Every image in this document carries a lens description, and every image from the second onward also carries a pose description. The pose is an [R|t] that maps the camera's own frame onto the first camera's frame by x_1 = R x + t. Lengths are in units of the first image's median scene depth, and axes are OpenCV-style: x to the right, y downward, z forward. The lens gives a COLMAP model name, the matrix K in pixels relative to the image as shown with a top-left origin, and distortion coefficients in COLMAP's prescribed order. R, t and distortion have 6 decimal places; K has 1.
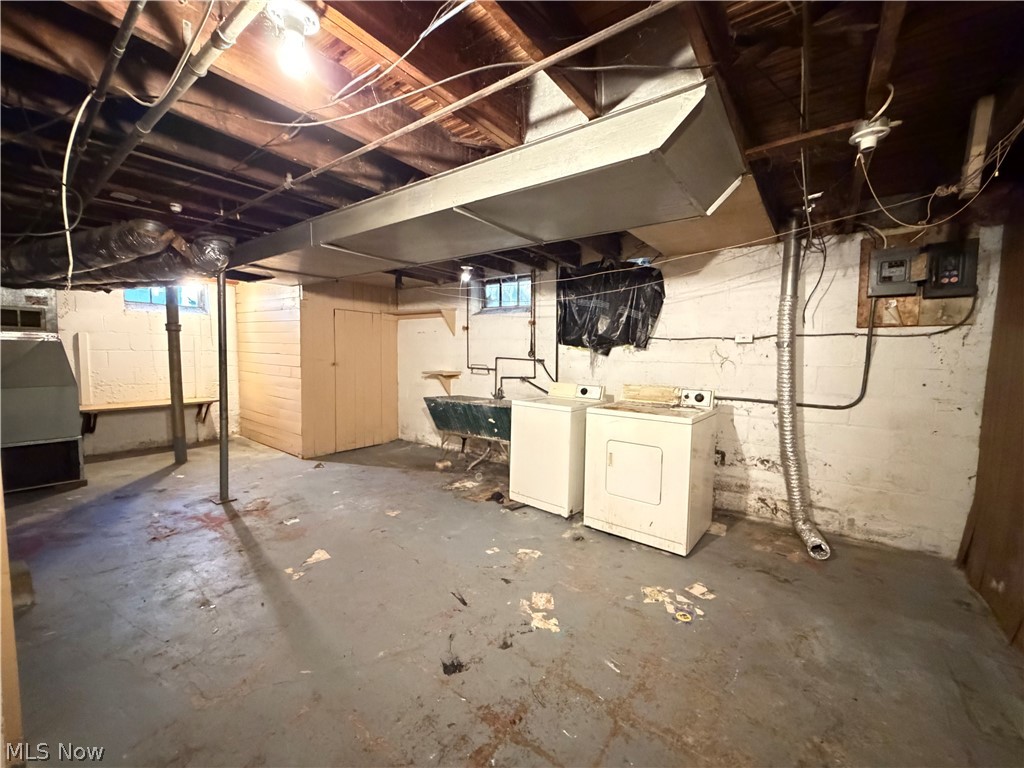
lens RADIAL K [[408.4, 0, 509.5], [0, 408.4, 384.9], [0, 0, 1]] dist [0.000286, -0.000152]
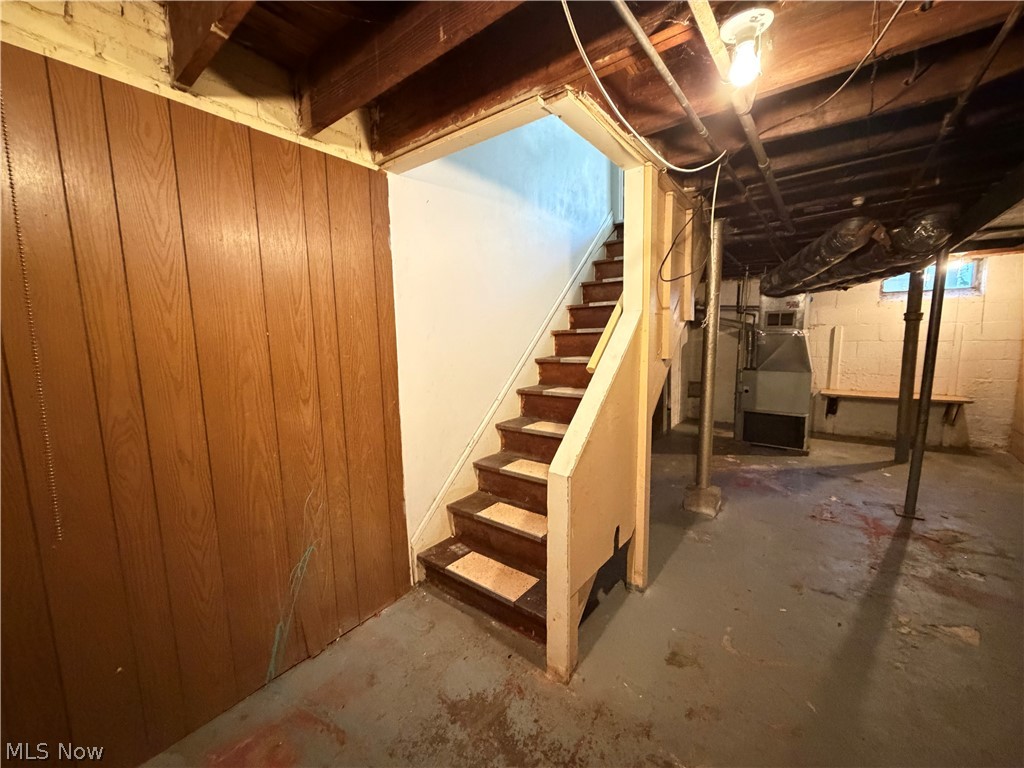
lens RADIAL K [[408.4, 0, 509.5], [0, 408.4, 384.9], [0, 0, 1]] dist [0.000286, -0.000152]
pose [[-0.014054, 0.098804, -0.995008, 0.159692], [-0.066381, 0.992818, 0.099524, -0.024021], [0.997695, 0.067448, -0.007395, 0.136499]]
